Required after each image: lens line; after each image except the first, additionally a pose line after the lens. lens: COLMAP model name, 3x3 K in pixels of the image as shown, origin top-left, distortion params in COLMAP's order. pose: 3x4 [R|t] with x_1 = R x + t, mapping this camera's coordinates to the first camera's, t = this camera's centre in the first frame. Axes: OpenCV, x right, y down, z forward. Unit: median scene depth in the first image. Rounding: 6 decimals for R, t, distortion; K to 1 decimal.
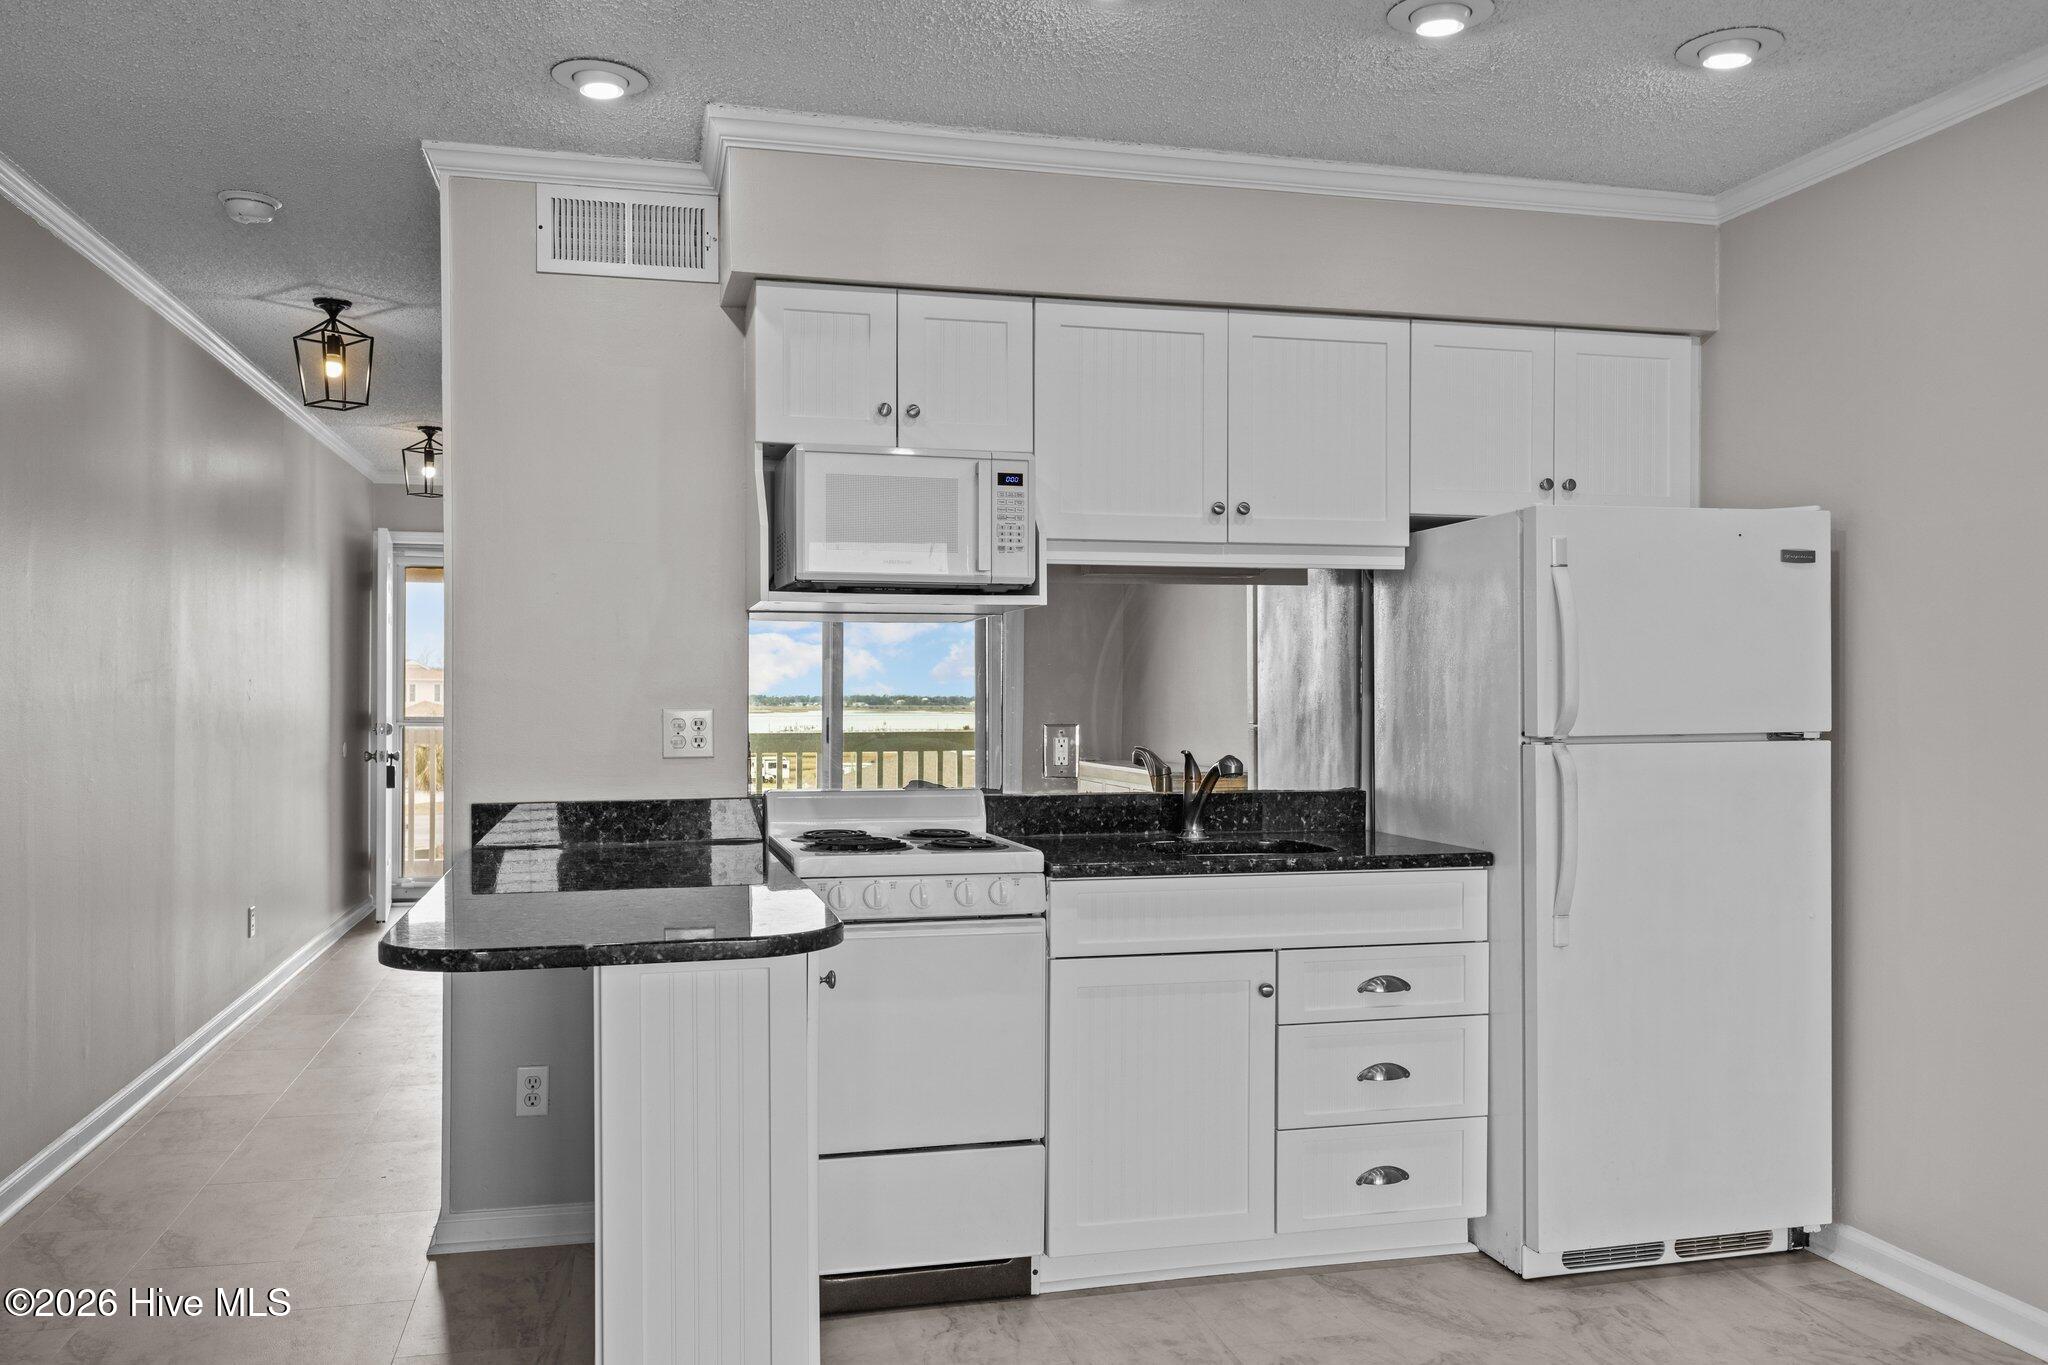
lens RADIAL K [[1557.6, 0, 1021.3], [0, 1557.6, 715.1], [0, 0, 1]] dist [-0.000003, 0.002499]
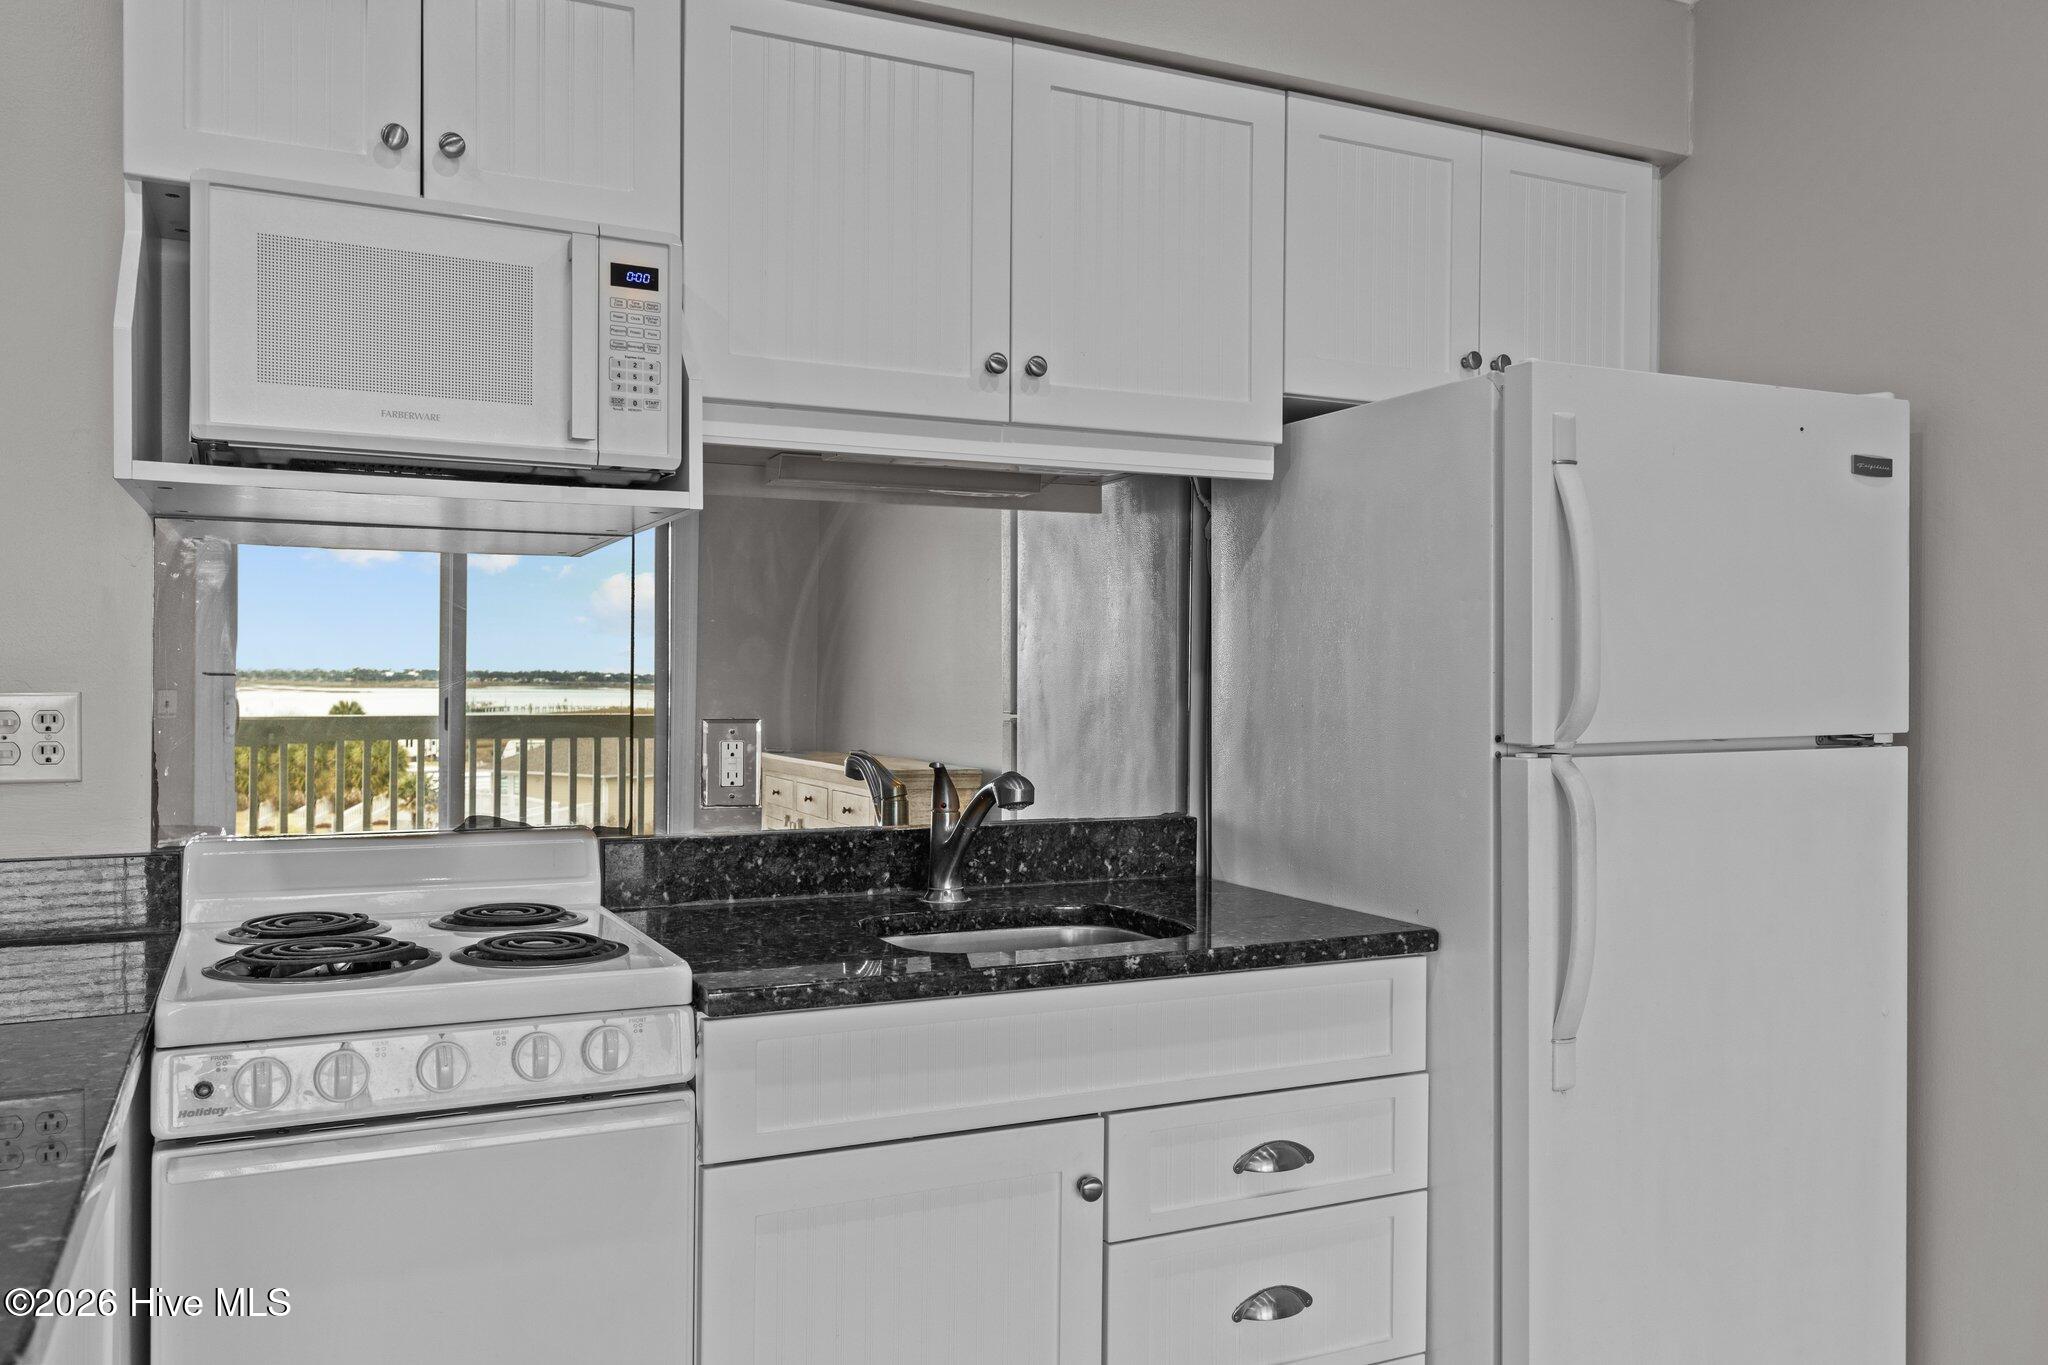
lens RADIAL K [[1533.6, 0, 1022.9], [0, 1533.6, 688.5], [0, 0, 1]] dist [0.004664, -0.000271]
pose [[0.979470, 0.003845, 0.201551, 0.017964], [-0.003311, 0.999990, -0.002985, -0.005172], [-0.201561, 0.002256, 0.979473, 0.432421]]
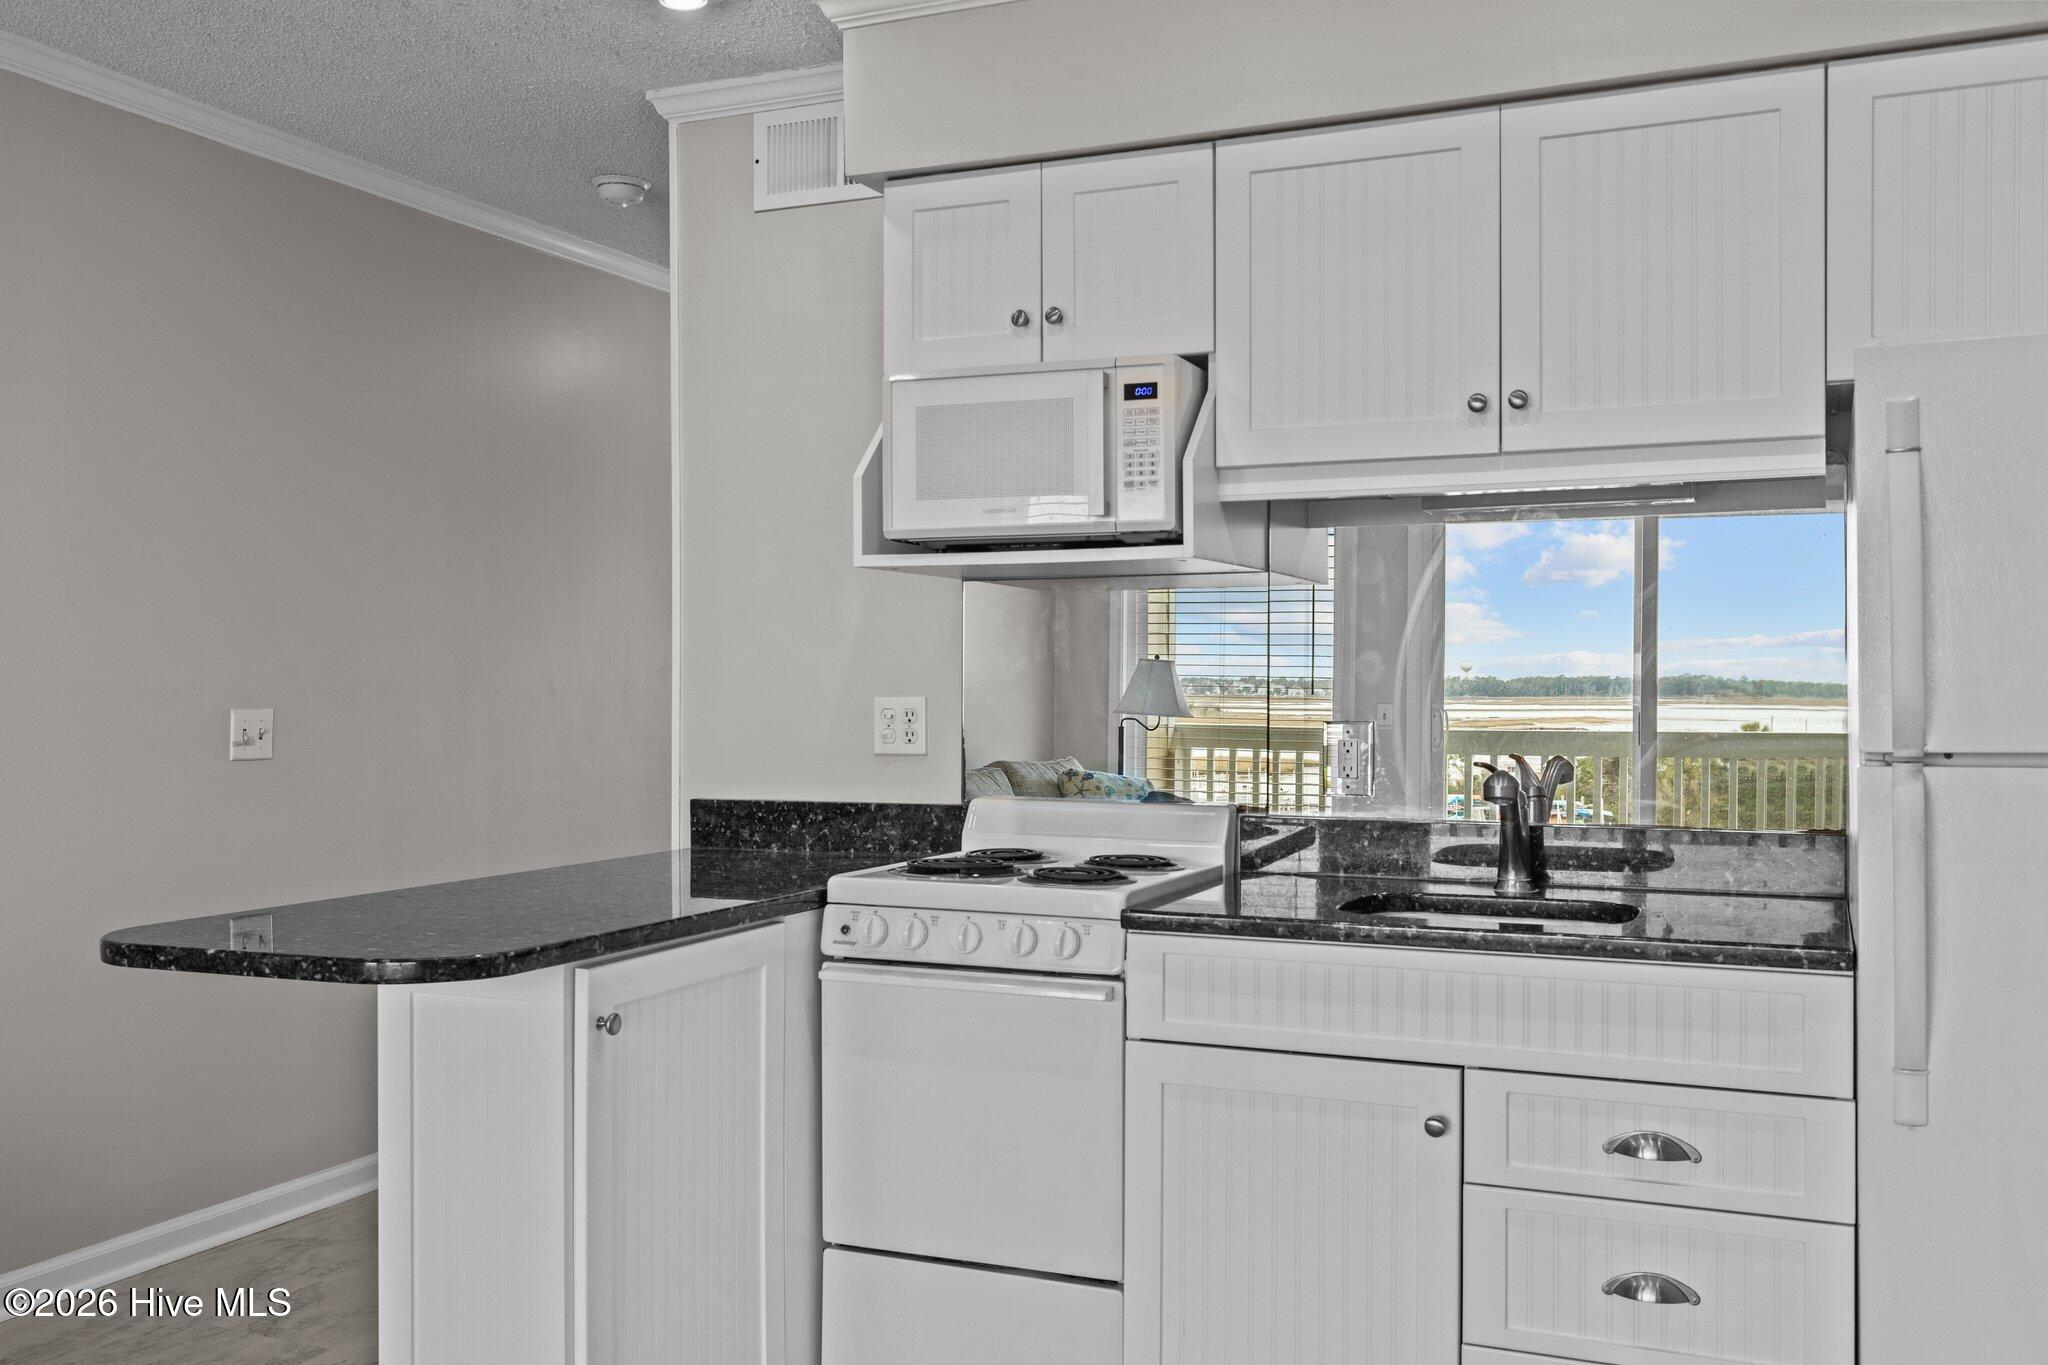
lens RADIAL K [[1820.3, 0, 1022.3], [0, 1820.3, 691.0], [0, 0, 1]] dist [0.005798, 0.002197]
pose [[0.796738, 0.002514, -0.604319, 0.463423], [-0.008178, 0.999945, -0.006622, -0.001321], [0.604269, 0.010218, 0.796715, 0.264450]]
